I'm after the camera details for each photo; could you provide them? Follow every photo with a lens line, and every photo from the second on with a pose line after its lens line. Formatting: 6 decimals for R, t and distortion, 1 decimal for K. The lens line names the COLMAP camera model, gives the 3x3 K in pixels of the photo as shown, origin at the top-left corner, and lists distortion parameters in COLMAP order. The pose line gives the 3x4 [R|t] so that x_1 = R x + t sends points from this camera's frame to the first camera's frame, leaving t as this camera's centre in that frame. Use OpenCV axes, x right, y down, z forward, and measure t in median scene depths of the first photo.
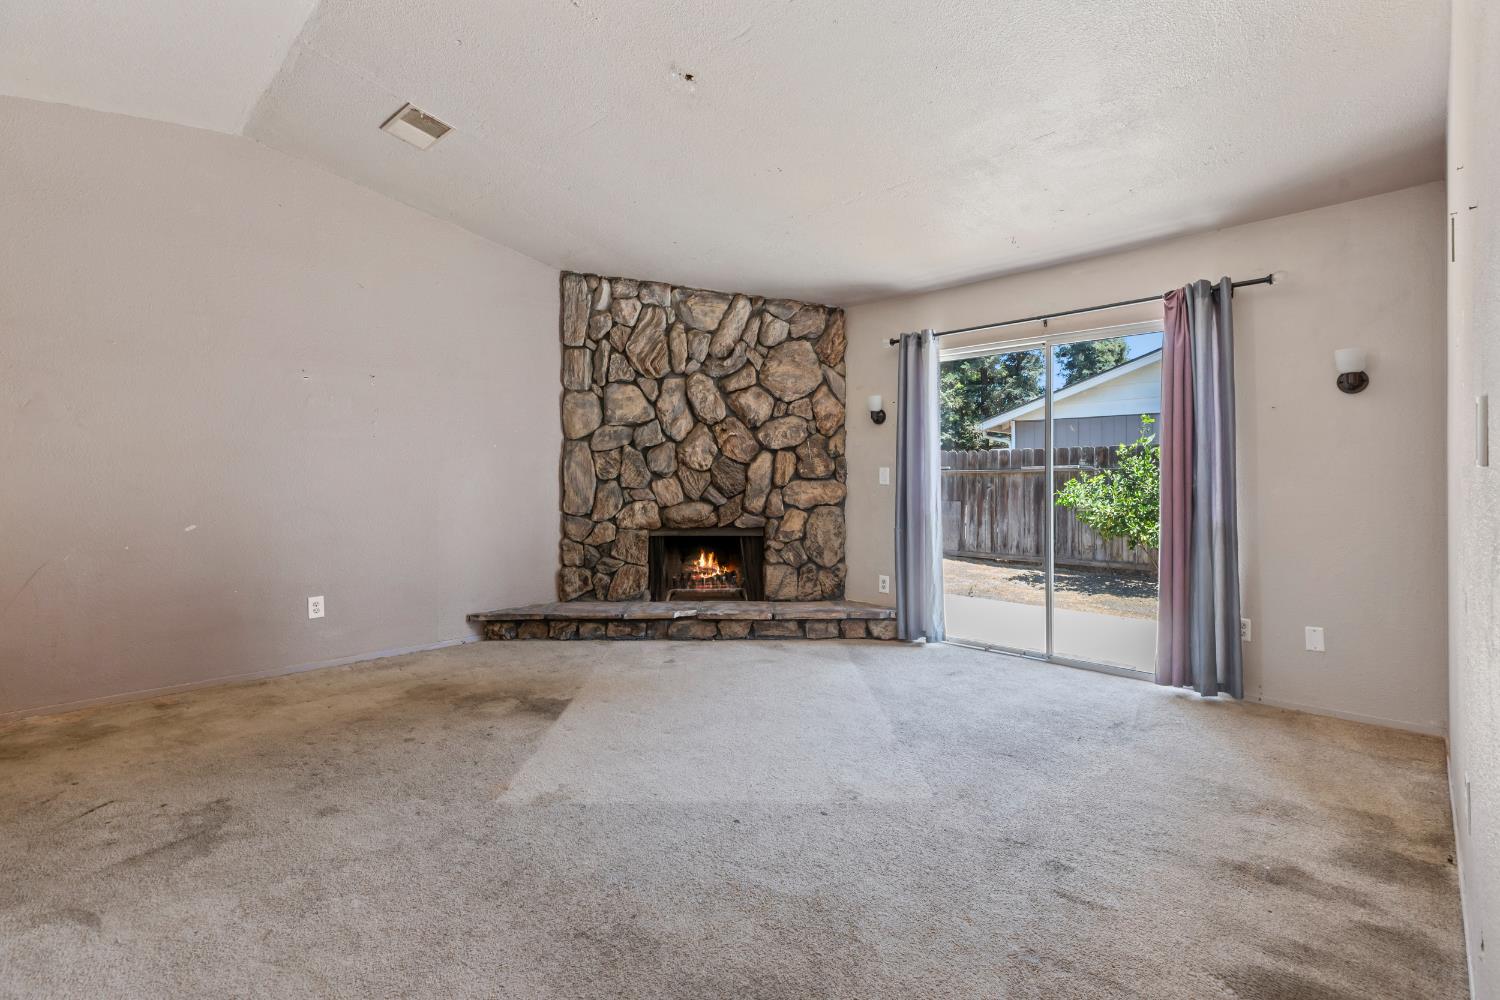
lens RADIAL K [[679.6, 0, 750.4], [0, 679.6, 476.1], [0, 0, 1]] dist [0.003966, 0.000394]
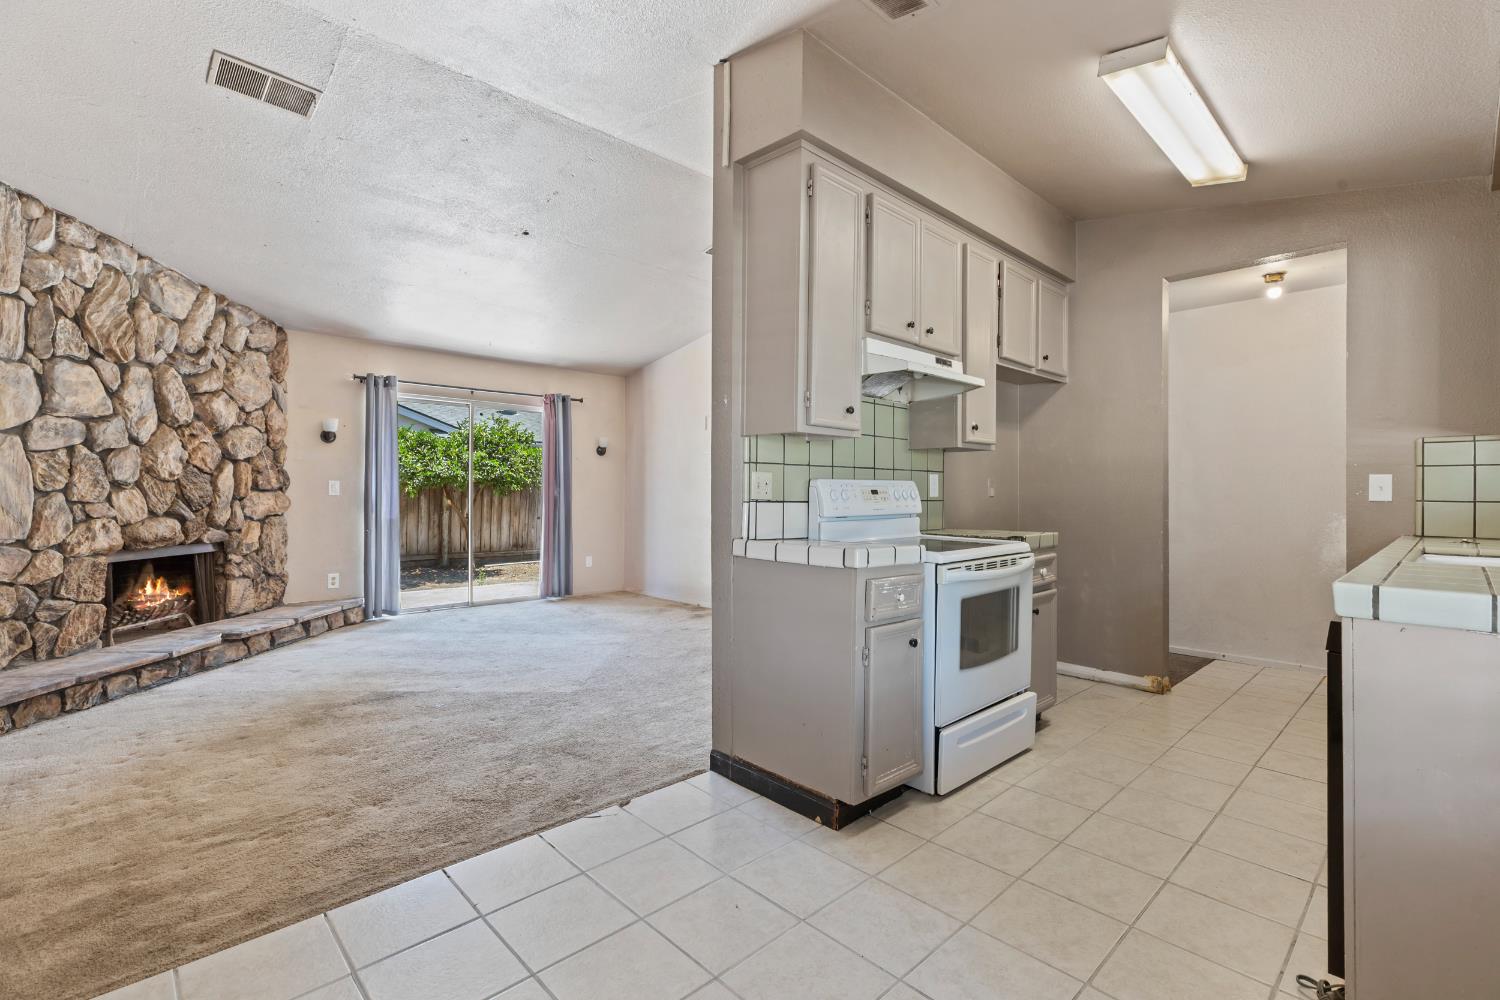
lens RADIAL K [[674.7, 0, 750.0], [0, 674.7, 500.0], [0, 0, 1]] dist [0.002298, 0.000217]
pose [[0.047020, -0.013602, 0.998801, -0.891217], [-0.011596, 0.999832, 0.014162, -0.004095], [-0.998827, -0.012248, 0.046854, 0.227928]]
